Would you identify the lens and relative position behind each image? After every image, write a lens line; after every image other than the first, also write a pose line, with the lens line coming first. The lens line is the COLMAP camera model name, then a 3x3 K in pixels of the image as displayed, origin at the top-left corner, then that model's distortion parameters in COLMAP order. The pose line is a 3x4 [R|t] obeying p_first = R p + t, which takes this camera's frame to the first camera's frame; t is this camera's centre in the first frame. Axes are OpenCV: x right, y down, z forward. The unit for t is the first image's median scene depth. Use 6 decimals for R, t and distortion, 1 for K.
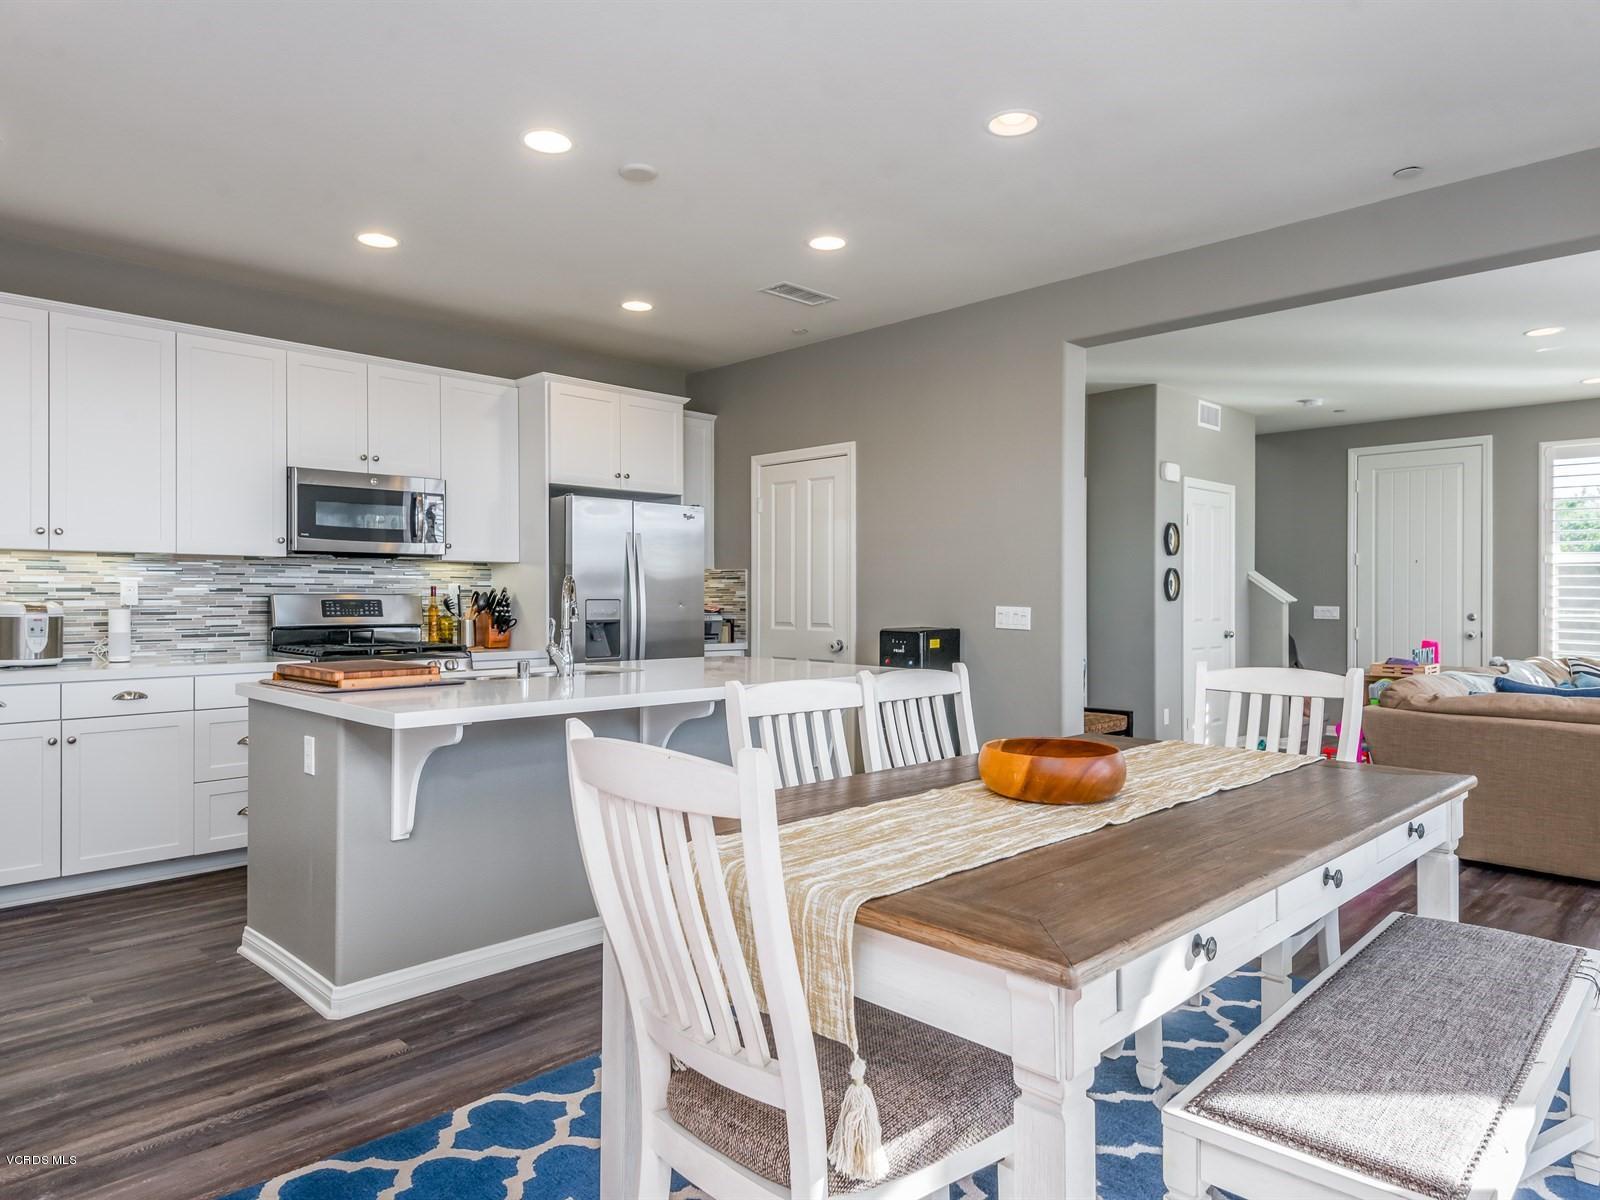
lens RADIAL K [[1009.0, 0, 800.0], [0, 1009.0, 600.0], [0, 0, 1]] dist [0.002926, -0.002038]
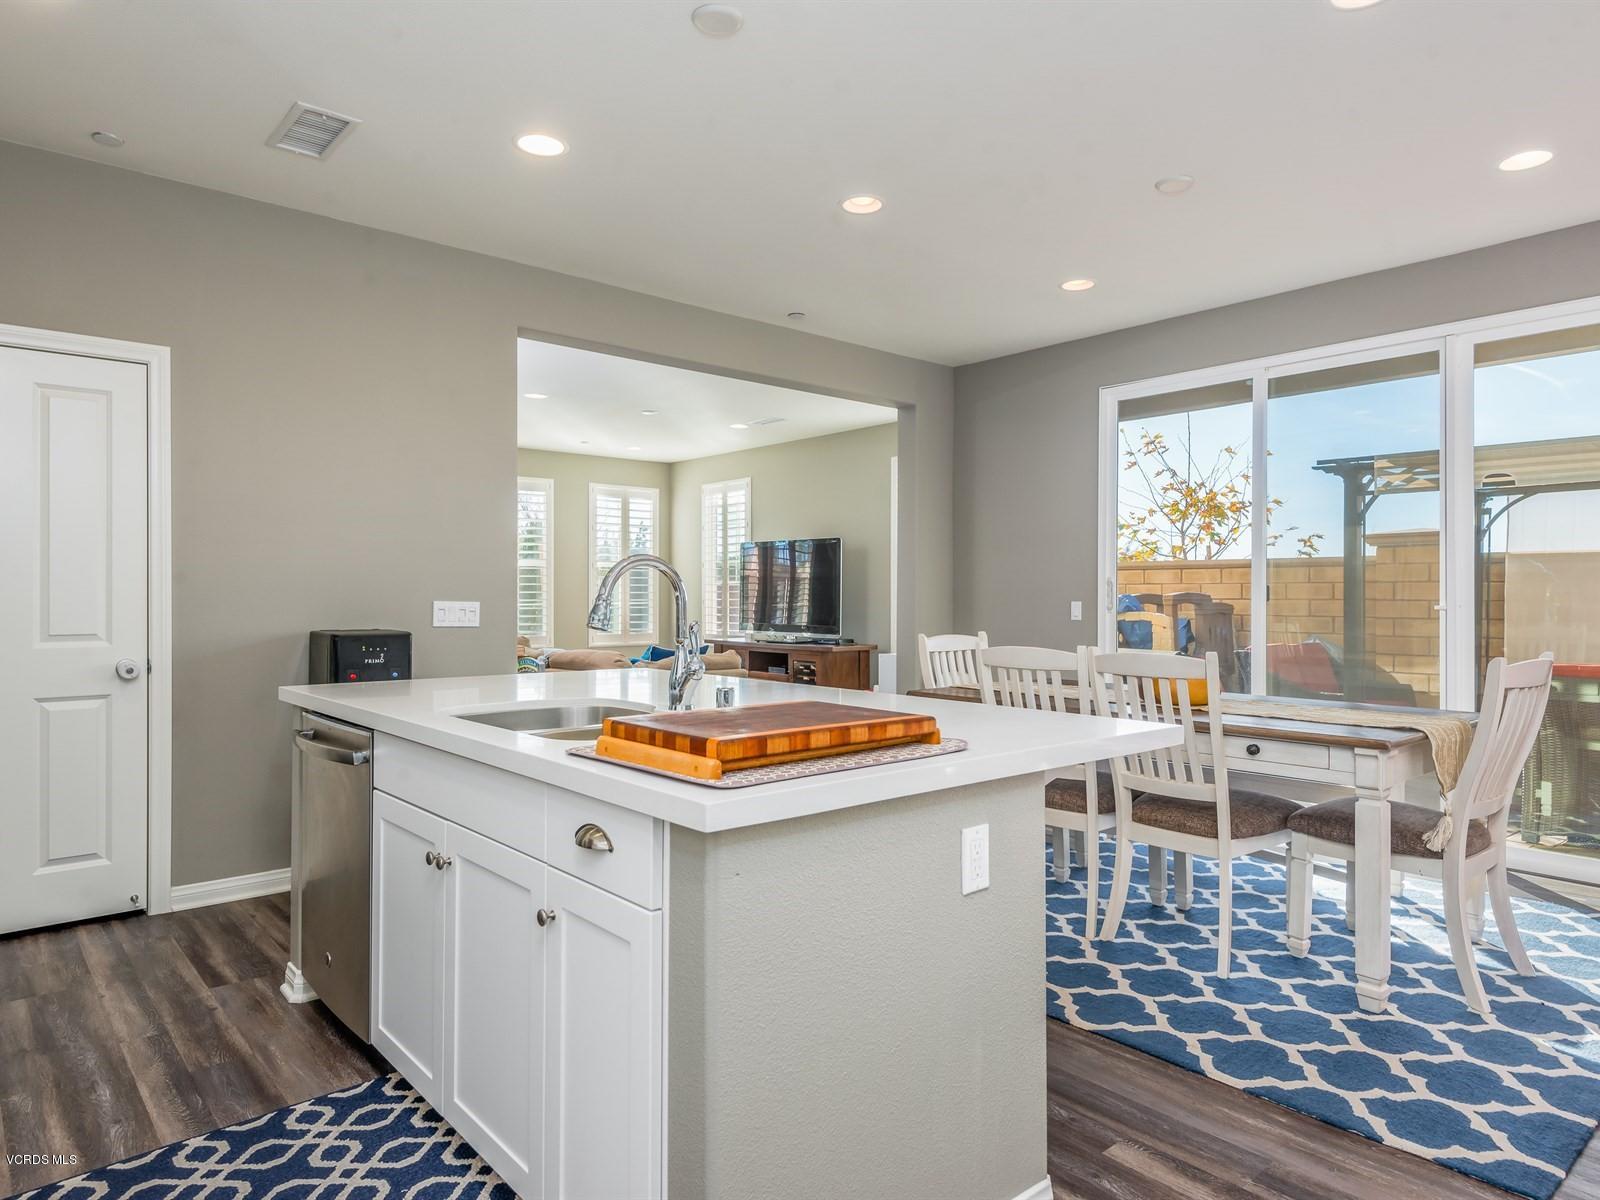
lens RADIAL K [[1009.0, 0, 800.0], [0, 1009.0, 600.0], [0, 0, 1]] dist [0.002926, -0.002038]
pose [[0.069448, -0.008409, 0.997550, -0.674887], [0.002068, 0.999964, 0.008285, -0.001264], [-0.997583, 0.001488, 0.069463, 0.667450]]
